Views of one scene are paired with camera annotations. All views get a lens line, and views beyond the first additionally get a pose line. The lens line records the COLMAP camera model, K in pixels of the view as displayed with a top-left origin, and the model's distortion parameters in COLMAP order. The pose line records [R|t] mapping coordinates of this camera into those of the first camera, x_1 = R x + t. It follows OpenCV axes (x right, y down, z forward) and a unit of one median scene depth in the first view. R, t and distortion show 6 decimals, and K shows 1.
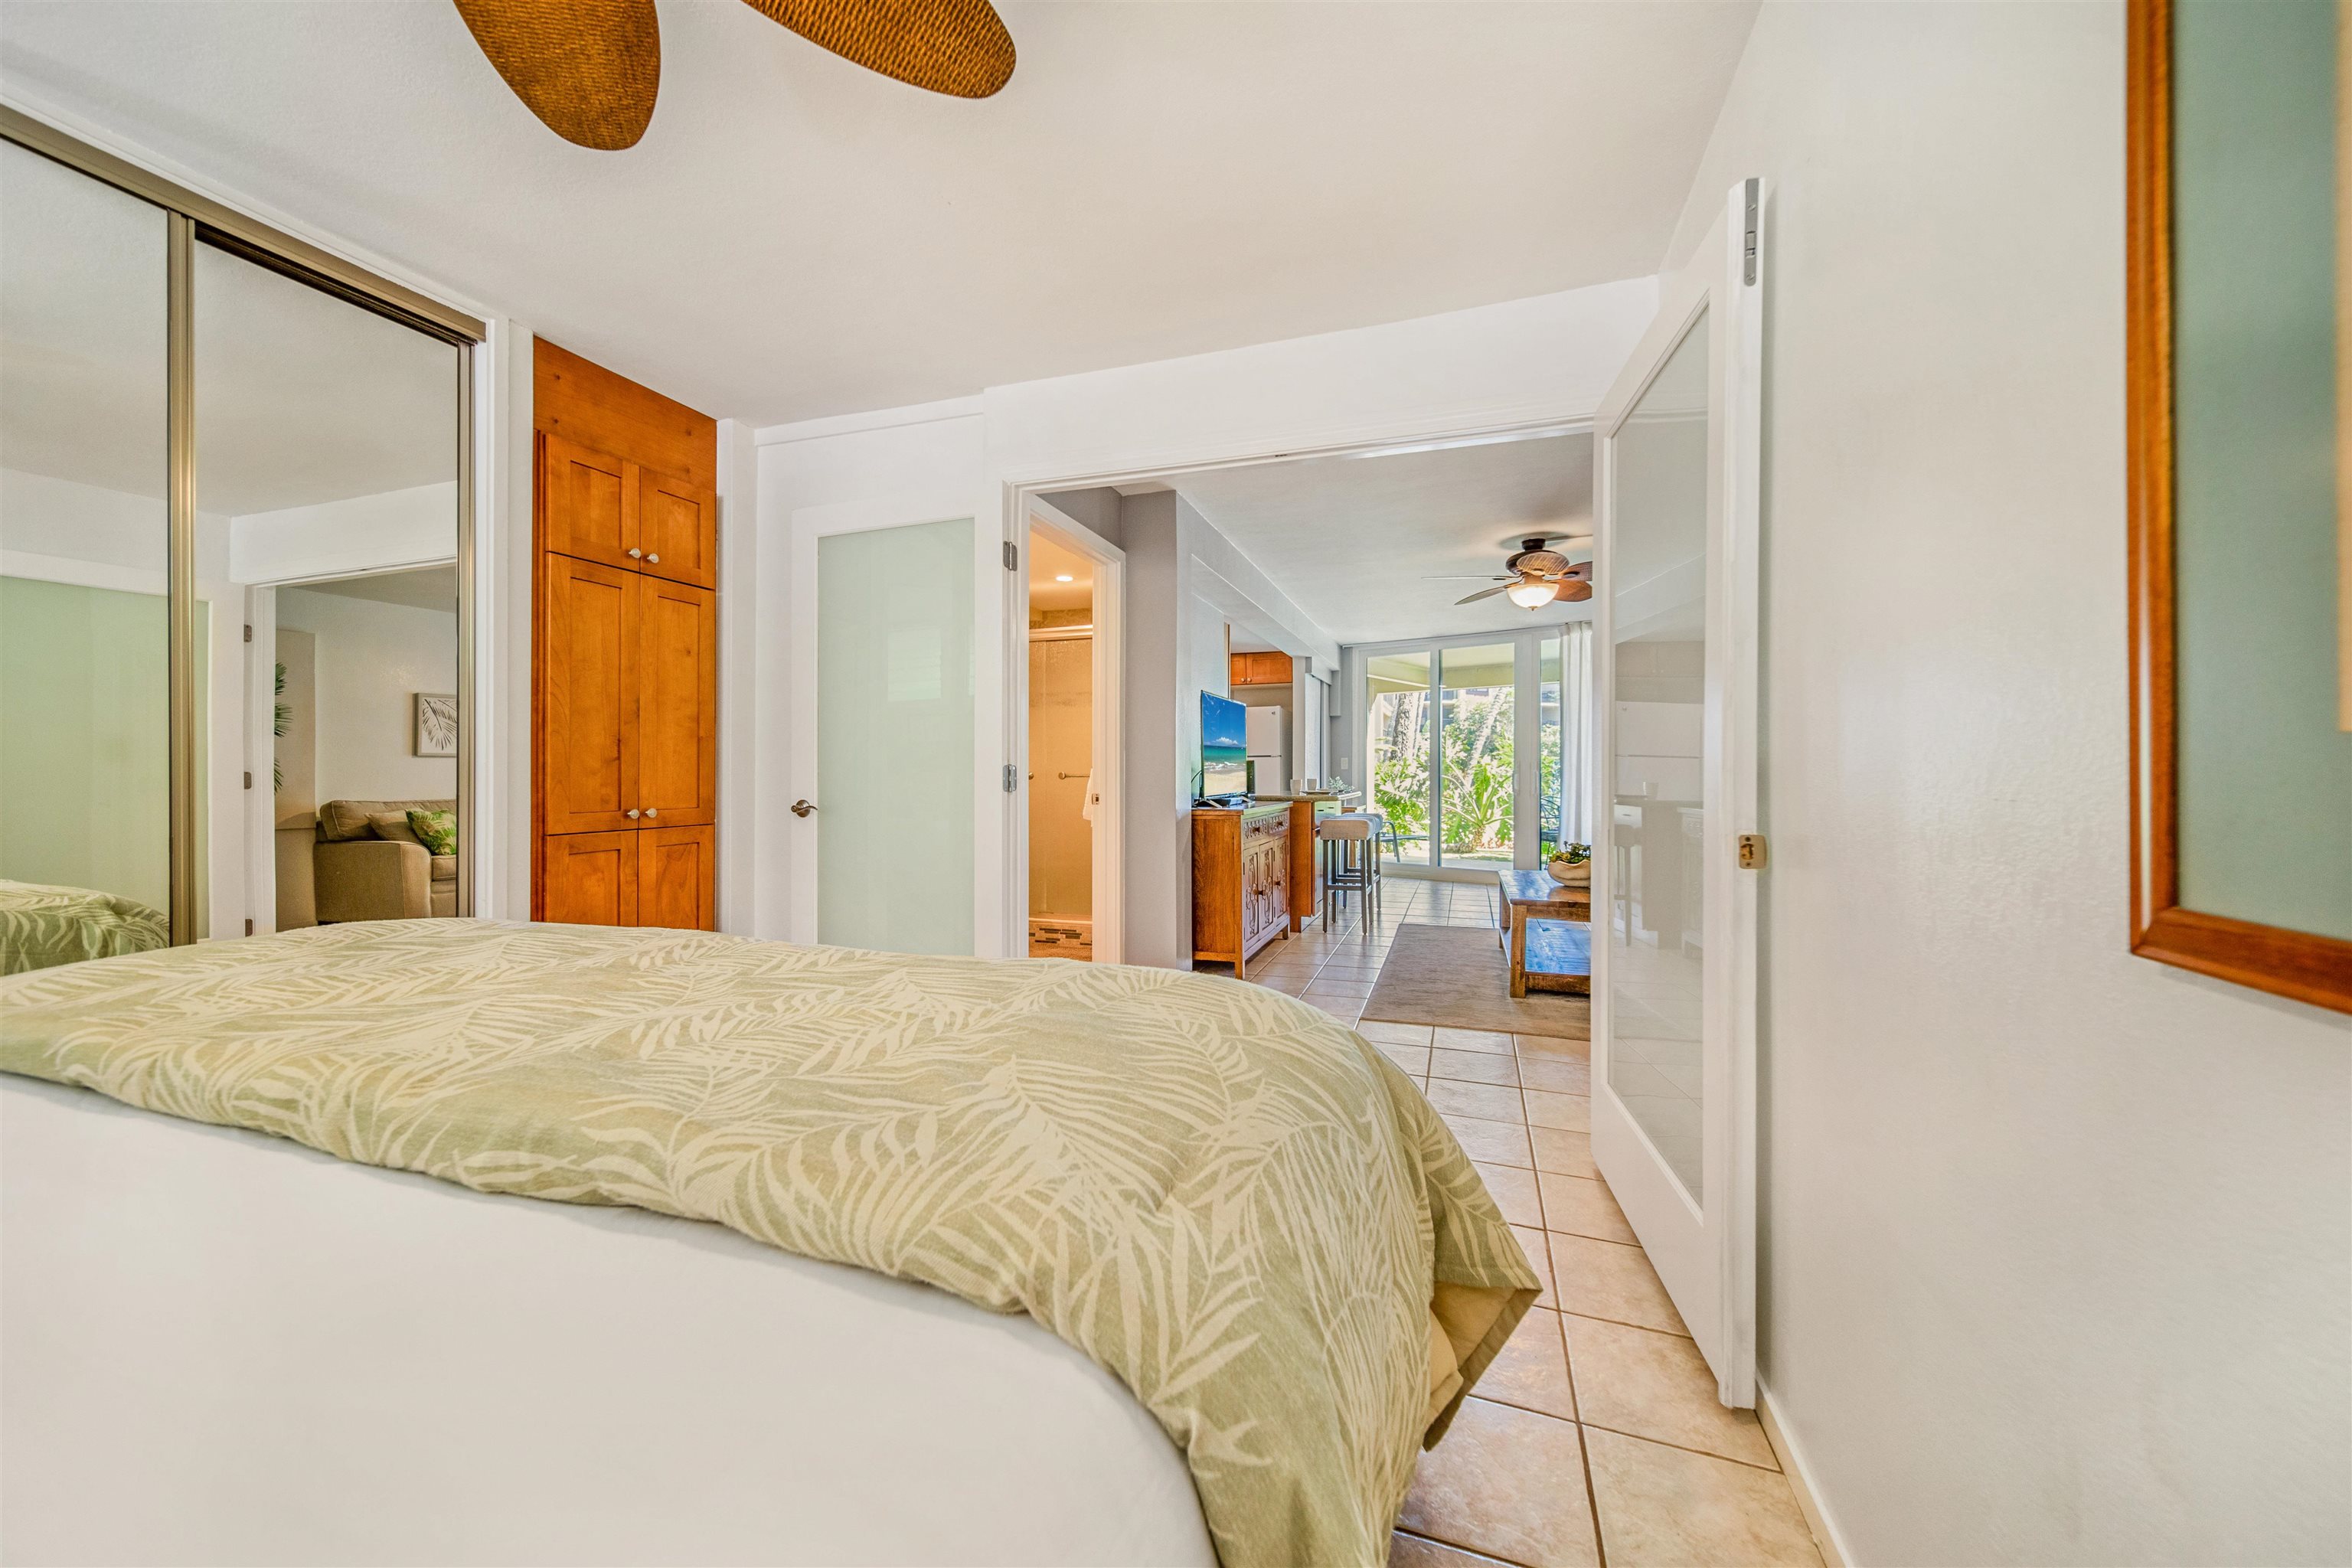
lens RADIAL K [[844.4, 0, 1153.6], [0, 844.4, 782.5], [0, 0, 1]] dist [0.003246, -0.000005]
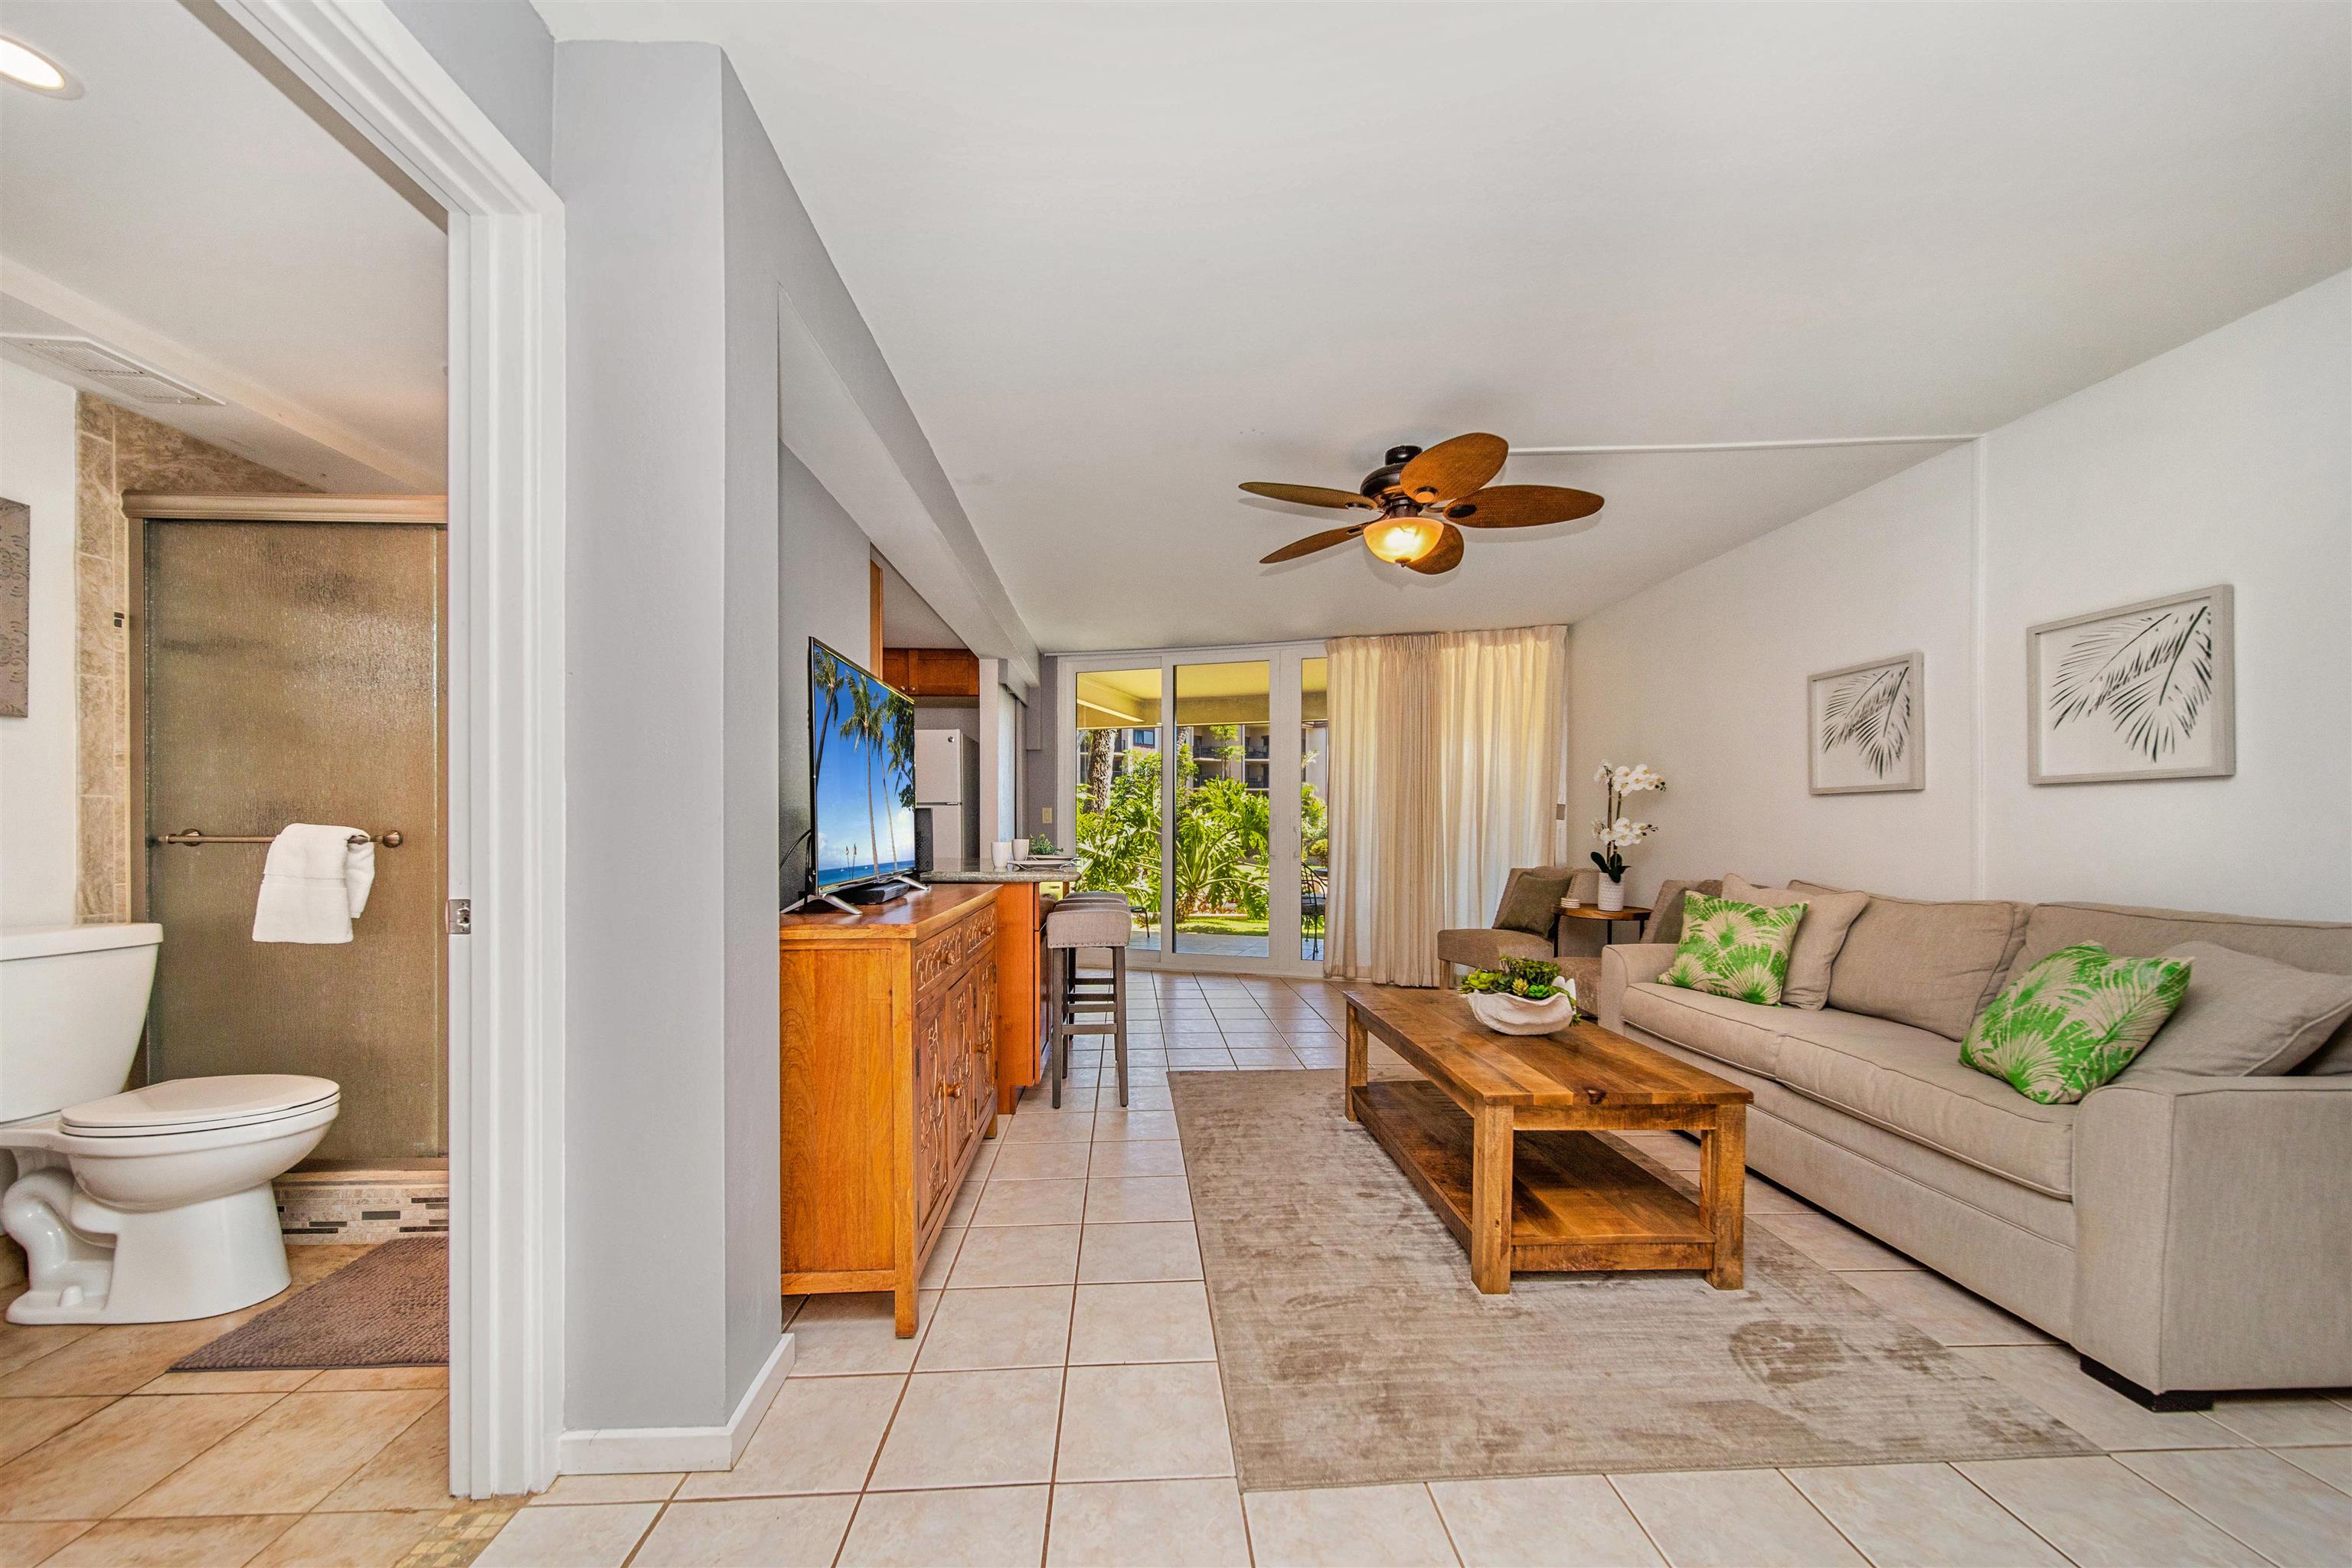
lens RADIAL K [[844.4, 0, 1169.9], [0, 844.4, 833.1], [0, 0, 1]] dist [0.003246, -0.000005]
pose [[0.913304, -0.002458, 0.407271, 0.027396], [0.003485, 0.999992, -0.001780, -0.005582], [-0.407264, 0.003044, 0.913306, 0.299086]]
